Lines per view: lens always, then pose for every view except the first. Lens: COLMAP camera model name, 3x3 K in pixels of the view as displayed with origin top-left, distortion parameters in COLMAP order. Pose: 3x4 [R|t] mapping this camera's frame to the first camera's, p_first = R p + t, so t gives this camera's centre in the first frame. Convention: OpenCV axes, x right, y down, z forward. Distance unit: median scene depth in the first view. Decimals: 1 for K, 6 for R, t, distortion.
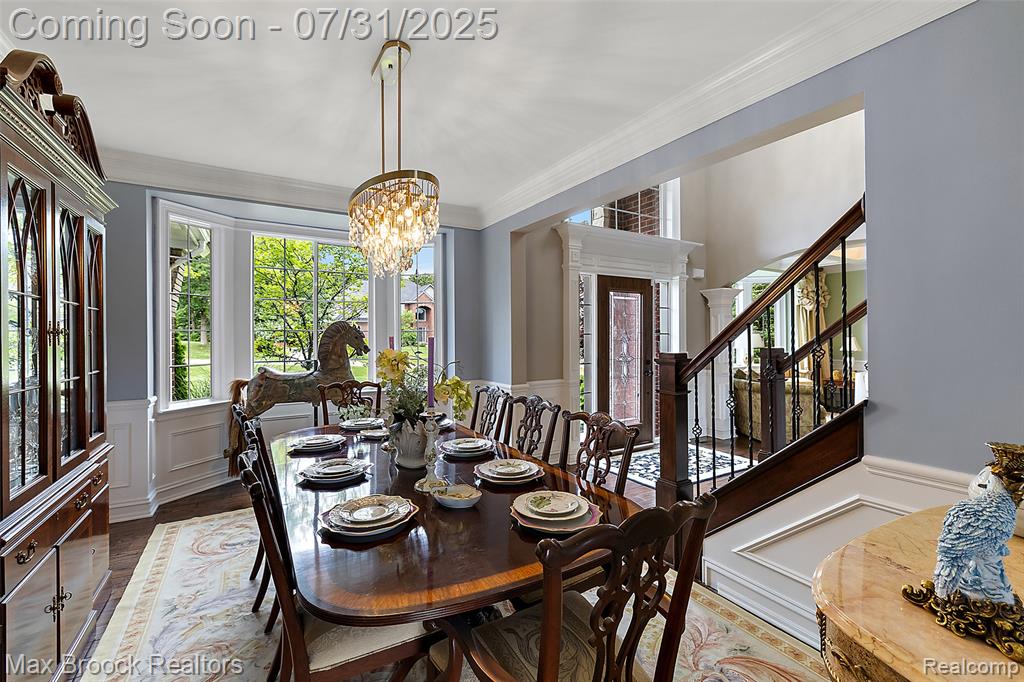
lens RADIAL K [[441.8, 0, 512.9], [0, 441.8, 339.1], [0, 0, 1]] dist [0.000113, 0.000248]
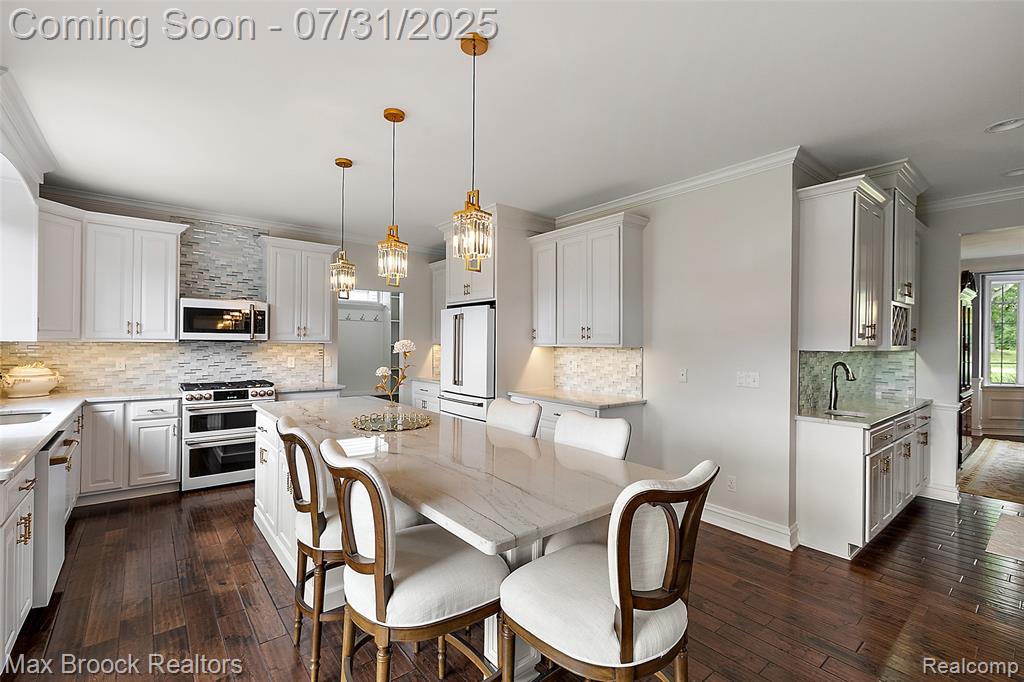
lens RADIAL K [[441.8, 0, 501.3], [0, 441.8, 346.3], [0, 0, 1]] dist [0.000113, 0.000248]
pose [[0.131387, 0.007222, -0.991305, 0.798032], [-0.003998, 0.999969, 0.006755, -0.013919], [0.991323, 0.003075, 0.131411, -1.281725]]
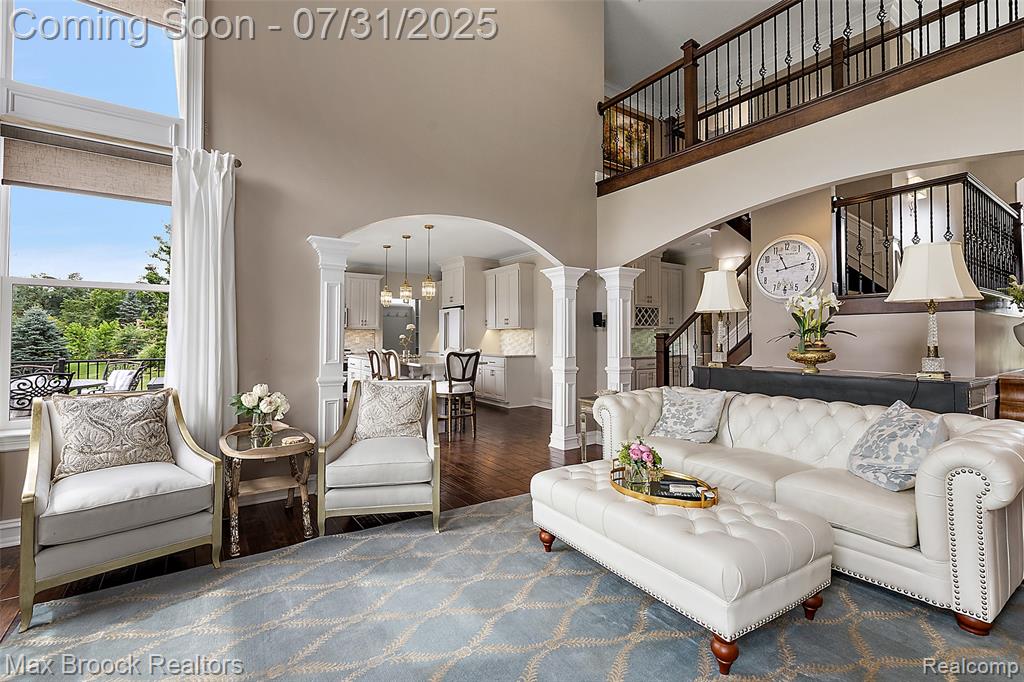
lens RADIAL K [[441.8, 0, 504.5], [0, 441.8, 332.3], [0, 0, 1]] dist [0.000113, 0.000248]
pose [[0.054076, -0.012949, -0.998453, 1.866357], [0.001533, 0.999916, -0.012885, 0.038156], [0.998536, -0.000834, 0.054092, -1.062780]]
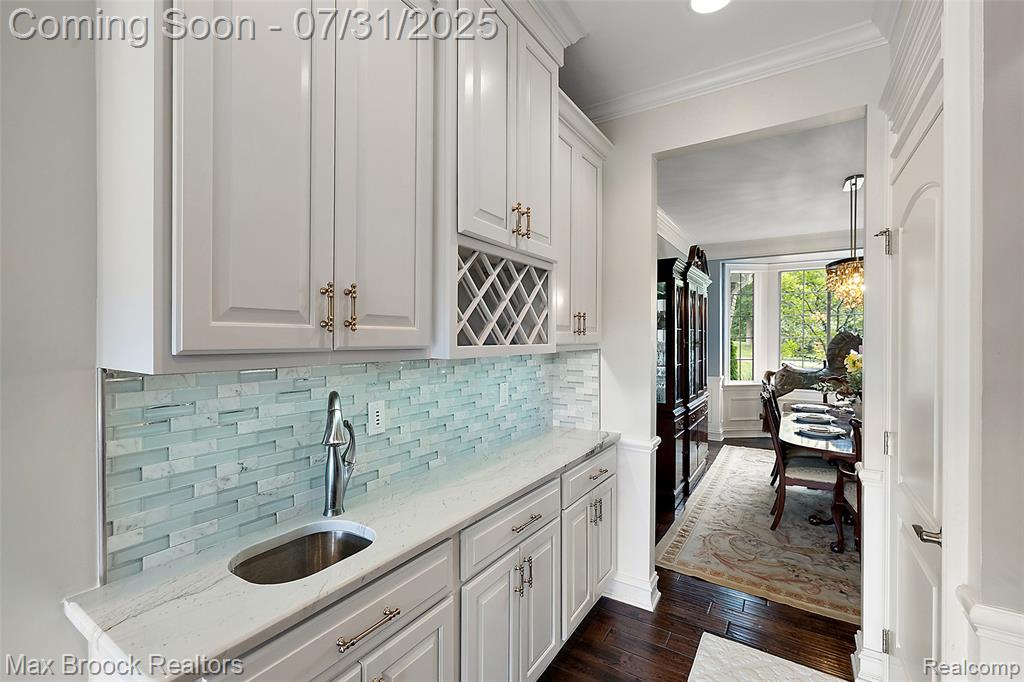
lens RADIAL K [[441.8, 0, 506.5], [0, 441.8, 339.9], [0, 0, 1]] dist [0.000113, 0.000248]
pose [[0.442858, 0.009165, -0.896545, 0.371039], [-0.006581, 0.999954, 0.006971, -0.021096], [0.896568, 0.002813, 0.442898, -0.531000]]
